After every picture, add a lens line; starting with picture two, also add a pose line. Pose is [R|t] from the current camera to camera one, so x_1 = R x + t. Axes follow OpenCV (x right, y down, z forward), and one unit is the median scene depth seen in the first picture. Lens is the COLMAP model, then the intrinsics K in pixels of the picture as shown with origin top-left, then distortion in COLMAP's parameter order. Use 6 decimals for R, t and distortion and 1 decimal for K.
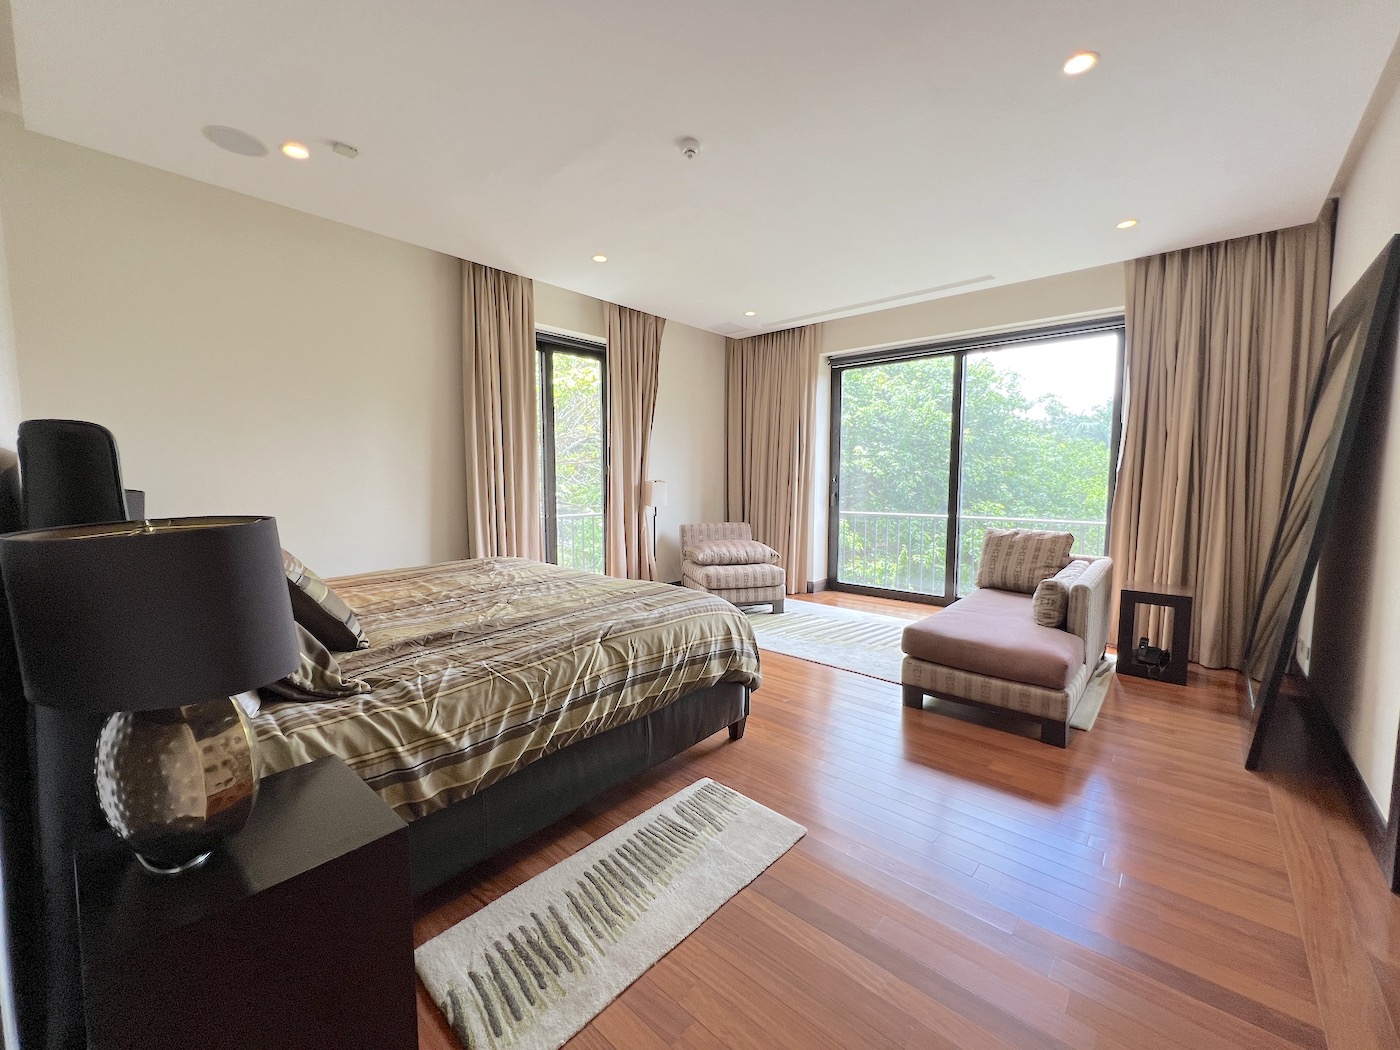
lens RADIAL K [[559.6, 0, 704.7], [0, 559.6, 522.7], [0, 0, 1]] dist [-0.001548, -0.000023]
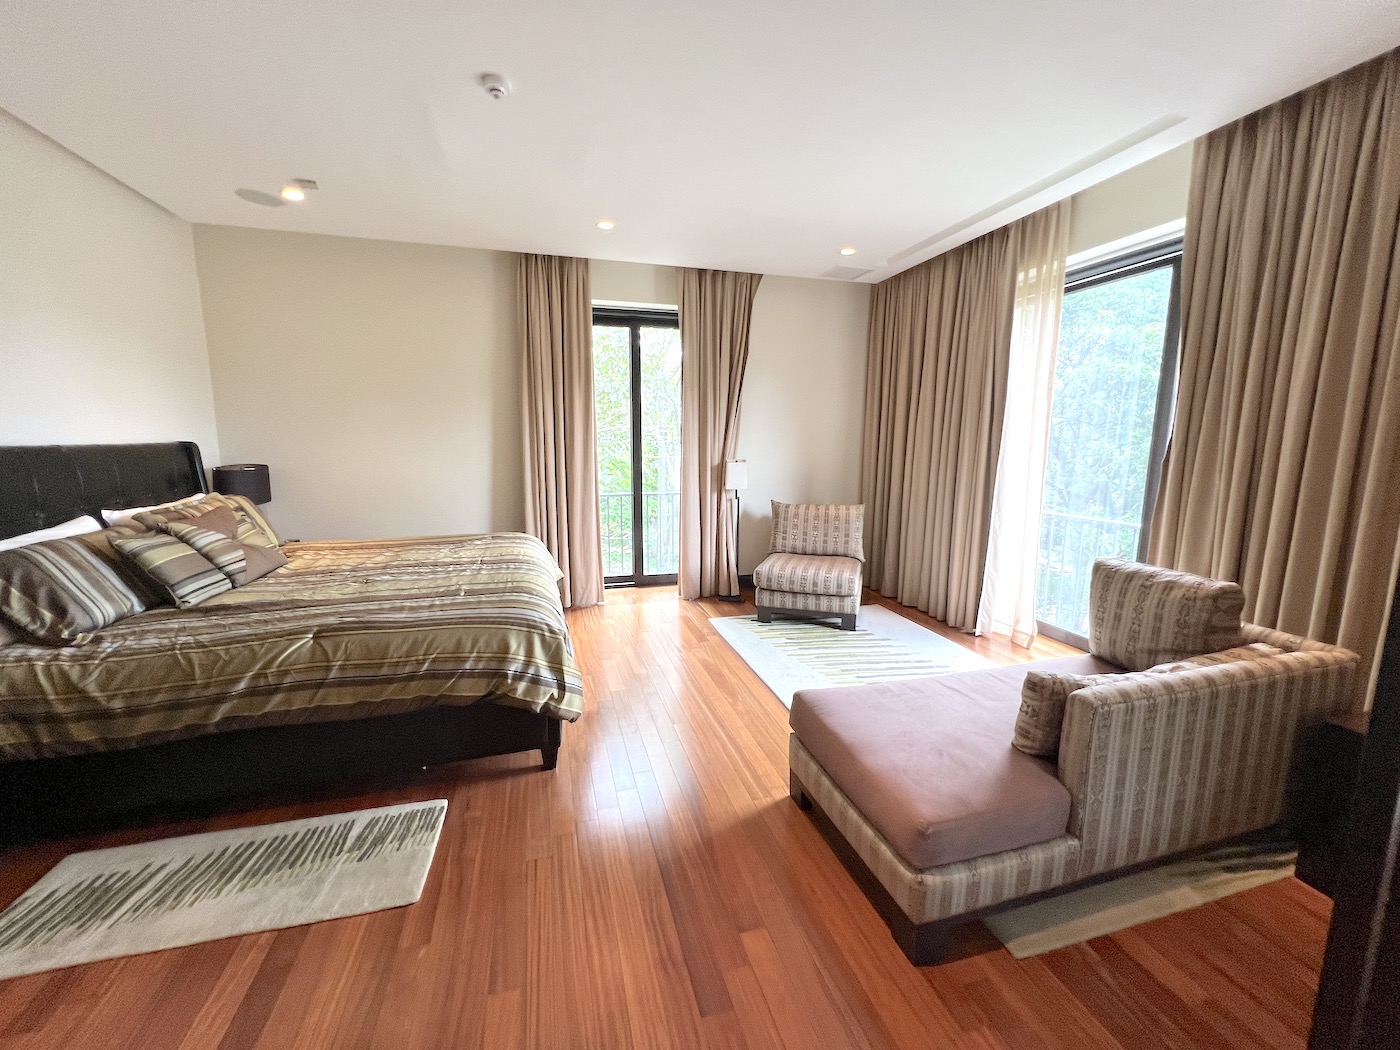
lens RADIAL K [[559.6, 0, 704.7], [0, 559.6, 522.7], [0, 0, 1]] dist [-0.001548, -0.000023]
pose [[0.841649, 0.084448, -0.533382, 0.787622], [-0.050759, 0.995696, 0.077548, -0.092621], [0.537634, -0.038195, 0.842313, 0.447418]]
